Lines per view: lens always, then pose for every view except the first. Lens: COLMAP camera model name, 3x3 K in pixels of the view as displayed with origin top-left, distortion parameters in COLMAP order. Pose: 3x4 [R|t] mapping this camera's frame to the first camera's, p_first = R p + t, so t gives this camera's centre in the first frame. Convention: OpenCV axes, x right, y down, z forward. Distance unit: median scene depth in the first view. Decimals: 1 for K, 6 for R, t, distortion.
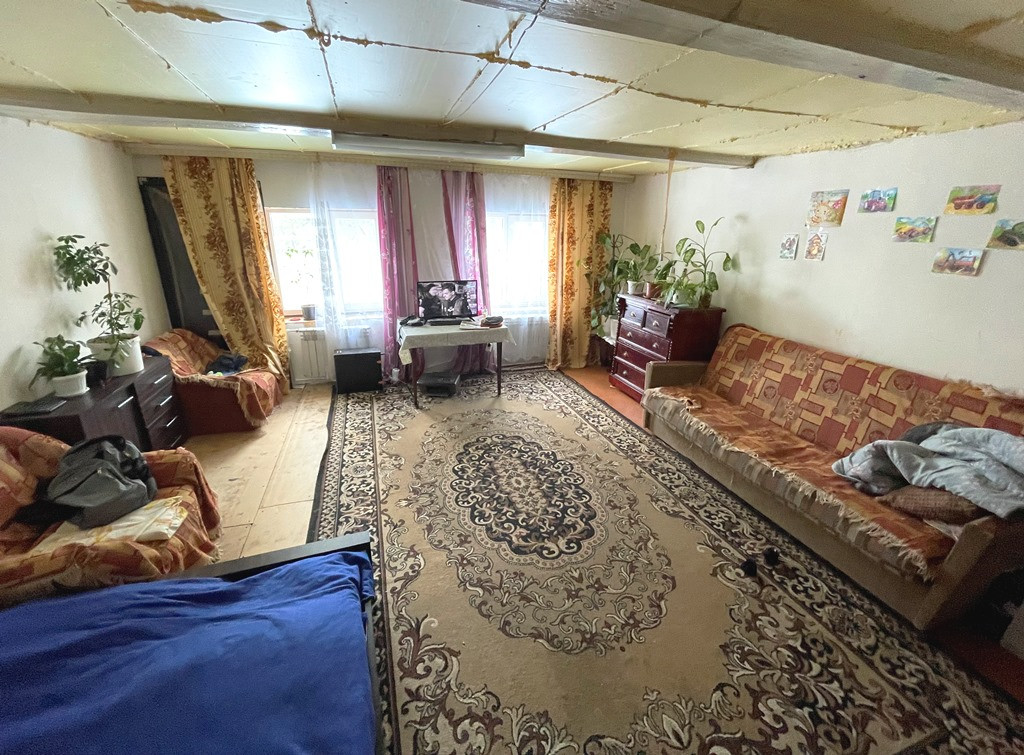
lens RADIAL K [[418.9, 0, 506.1], [0, 418.9, 364.6], [0, 0, 1]] dist [-0.000046, -0.000150]
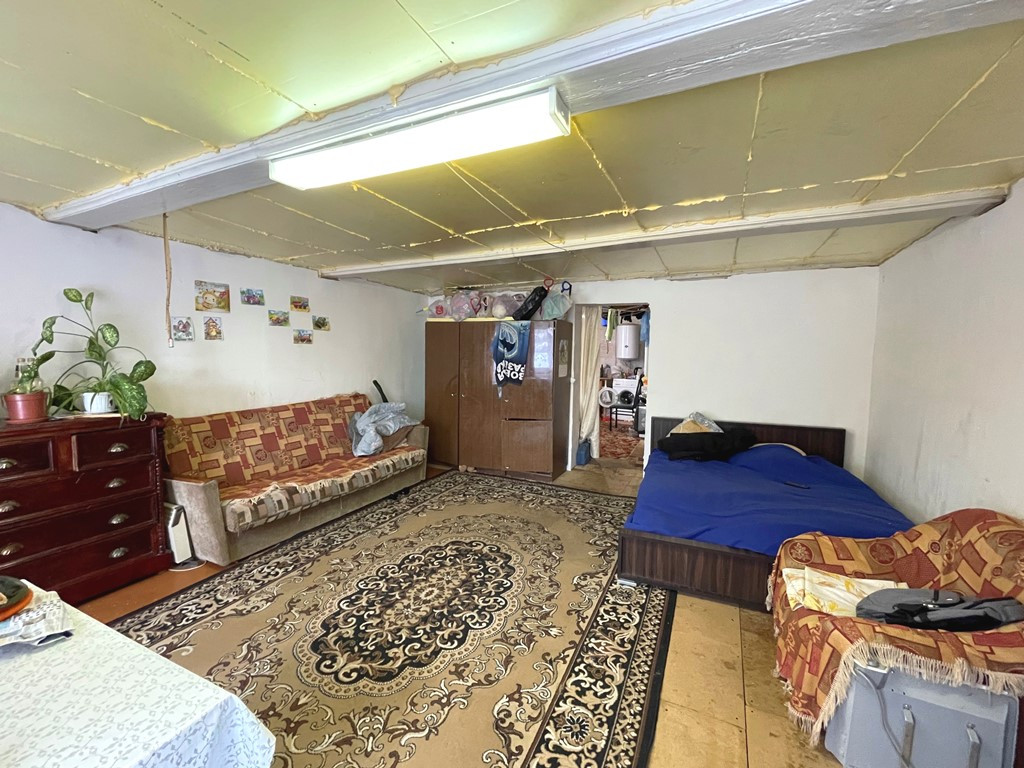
lens RADIAL K [[423.6, 0, 511.0], [0, 423.6, 384.2], [0, 0, 1]] dist [-0.002221, 0.000083]
pose [[-0.718905, -0.082001, 0.690255, -0.651480], [0.195977, 0.928823, 0.314454, -0.354009], [-0.666910, 0.361337, -0.651665, 1.297465]]
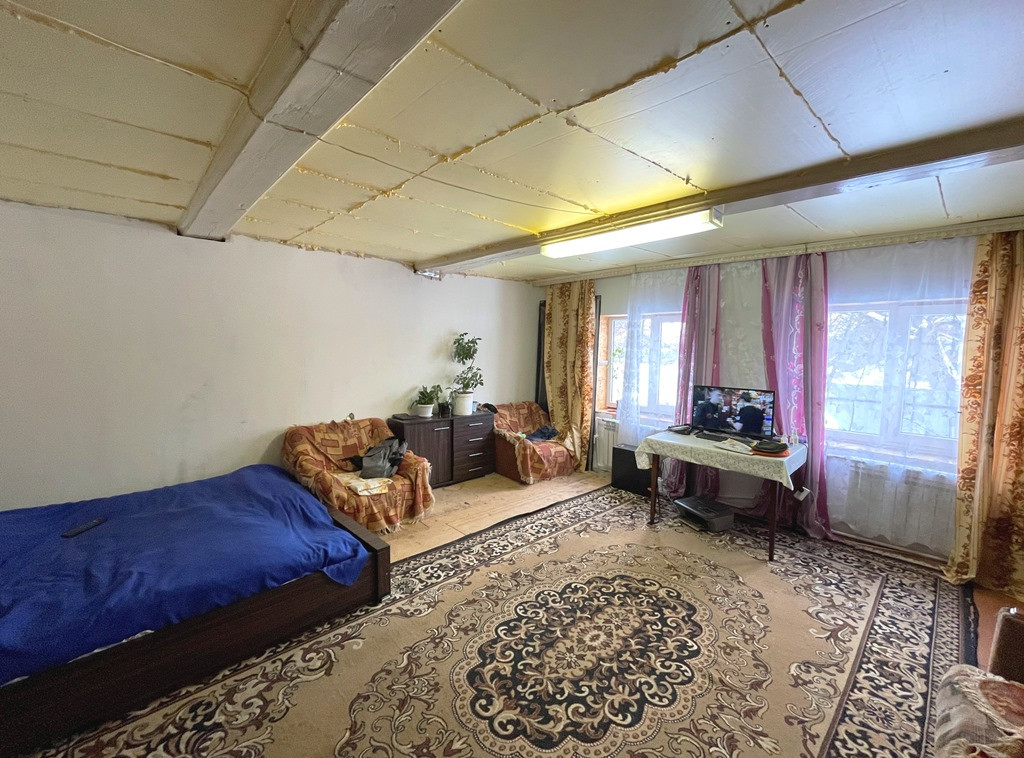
lens RADIAL K [[422.9, 0, 512.0], [0, 422.9, 379.0], [0, 0, 1]] dist [-0.003062, -0.000202]
pose [[0.418097, 0.066596, -0.905958, 0.603636], [-0.293511, 0.953720, -0.065348, -0.058567], [0.859678, 0.293230, 0.418294, 0.437126]]
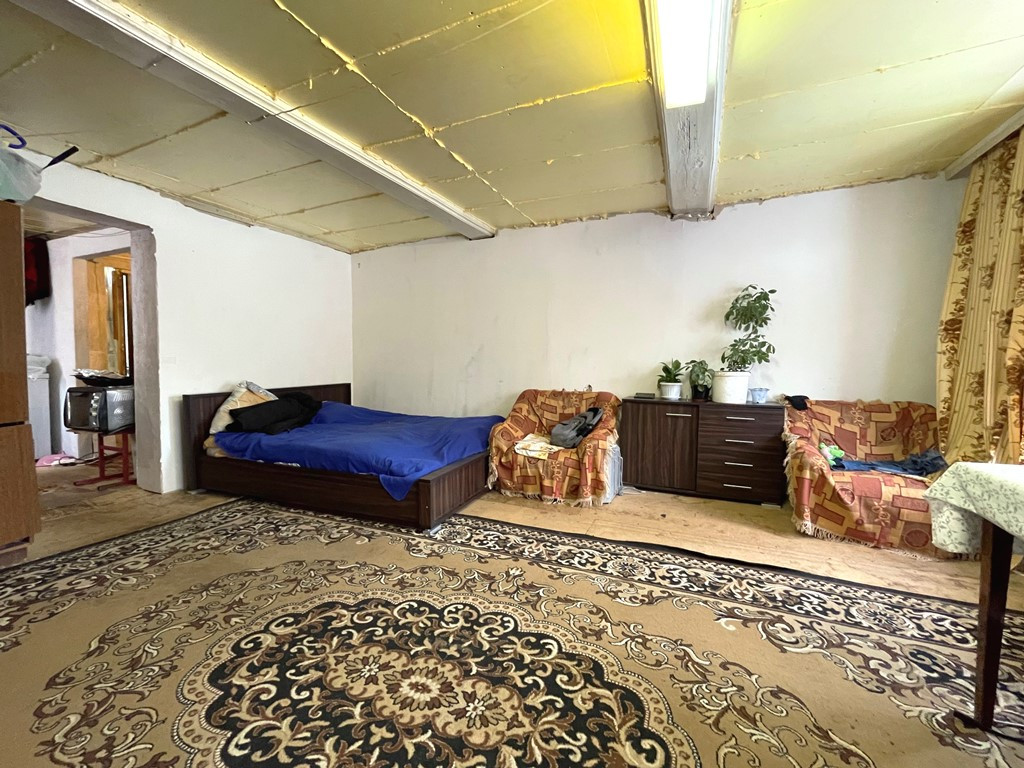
lens RADIAL K [[423.6, 0, 511.0], [0, 423.6, 384.2], [0, 0, 1]] dist [-0.002221, 0.000083]
pose [[-0.664241, 0.020612, -0.747234, 0.293070], [-0.248915, 0.936474, 0.247100, -0.156074], [0.704858, 0.350132, -0.616914, 1.232541]]
